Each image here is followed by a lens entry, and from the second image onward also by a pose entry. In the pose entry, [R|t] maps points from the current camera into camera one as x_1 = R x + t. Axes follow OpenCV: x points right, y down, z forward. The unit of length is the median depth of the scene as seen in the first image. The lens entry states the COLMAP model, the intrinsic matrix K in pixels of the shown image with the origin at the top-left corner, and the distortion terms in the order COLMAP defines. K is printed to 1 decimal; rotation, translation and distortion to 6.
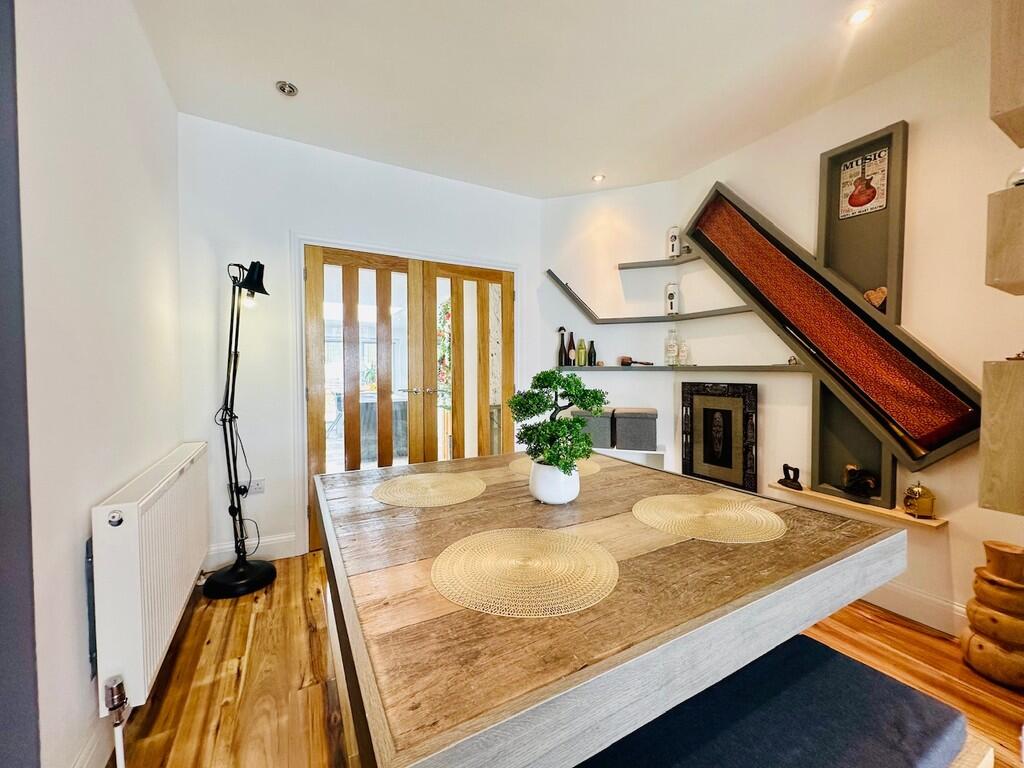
lens RADIAL K [[407.4, 0, 512.0], [0, 407.4, 384.0], [0, 0, 1]] dist [-0.001347, -0.000511]
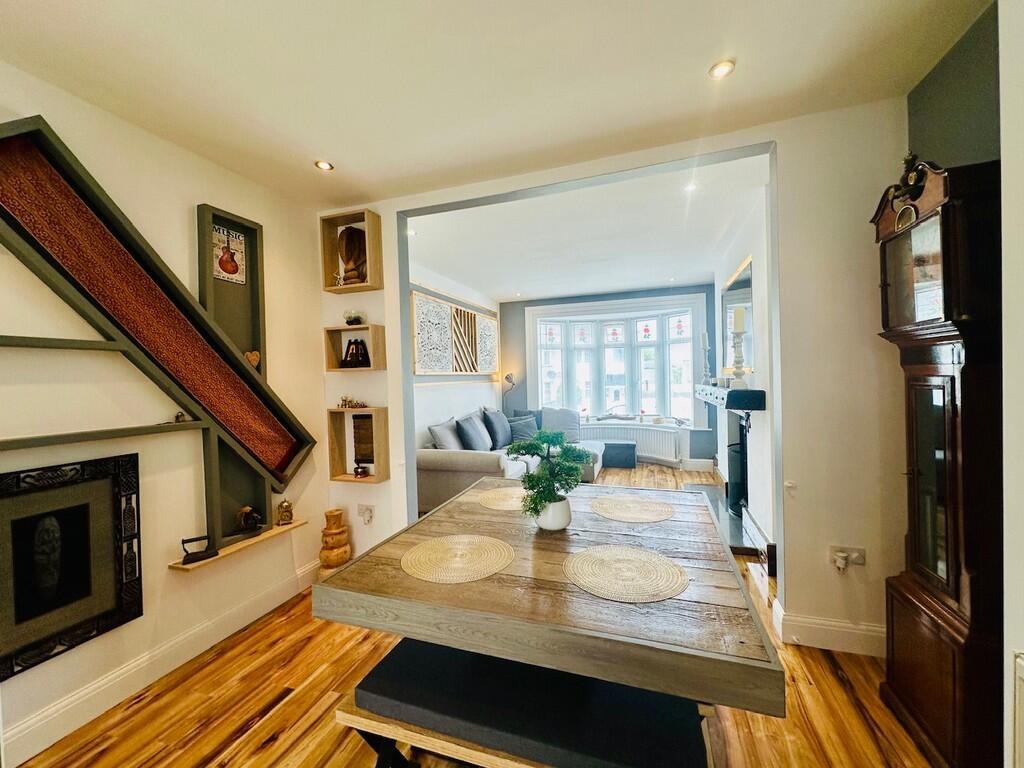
lens RADIAL K [[407.4, 0, 512.0], [0, 407.4, 384.0], [0, 0, 1]] dist [-0.001347, -0.000511]
pose [[-0.675228, 0.005252, 0.737591, -0.334080], [0.049402, 0.998051, 0.038118, -0.100651], [-0.735953, 0.062177, -0.674171, 0.845485]]
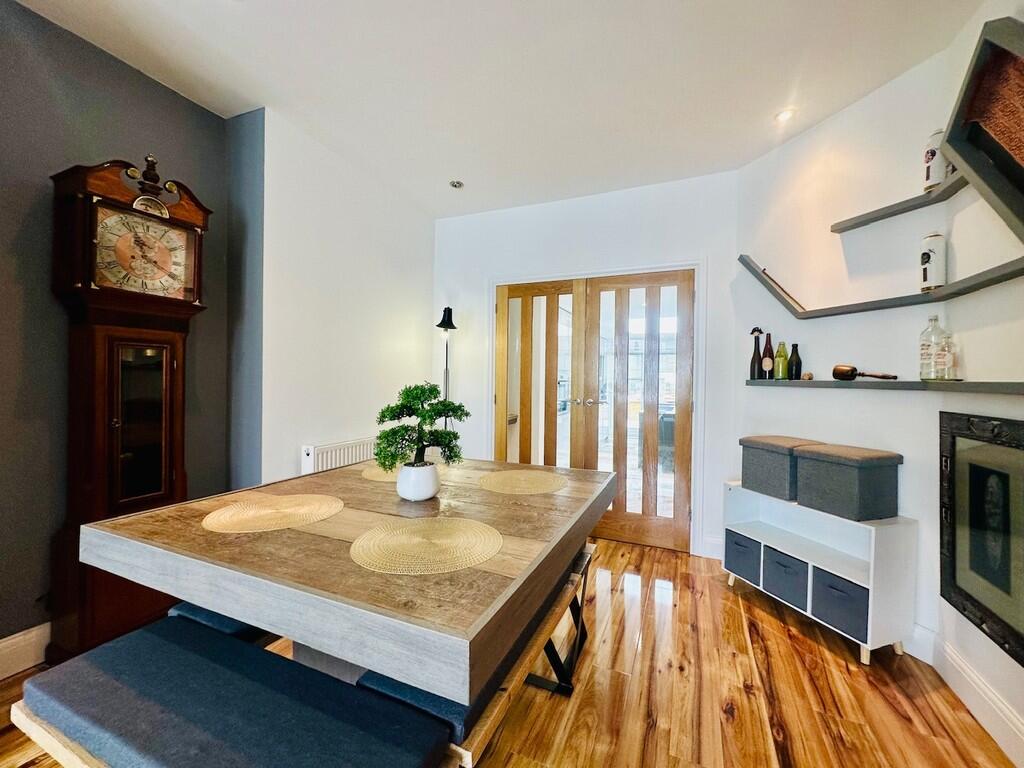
lens RADIAL K [[407.4, 0, 512.0], [0, 407.4, 384.0], [0, 0, 1]] dist [-0.001347, -0.000511]
pose [[0.611331, 0.017437, -0.791183, 0.506467], [-0.037286, 0.999282, -0.006786, -0.016457], [0.790496, 0.033648, 0.611542, 0.214666]]
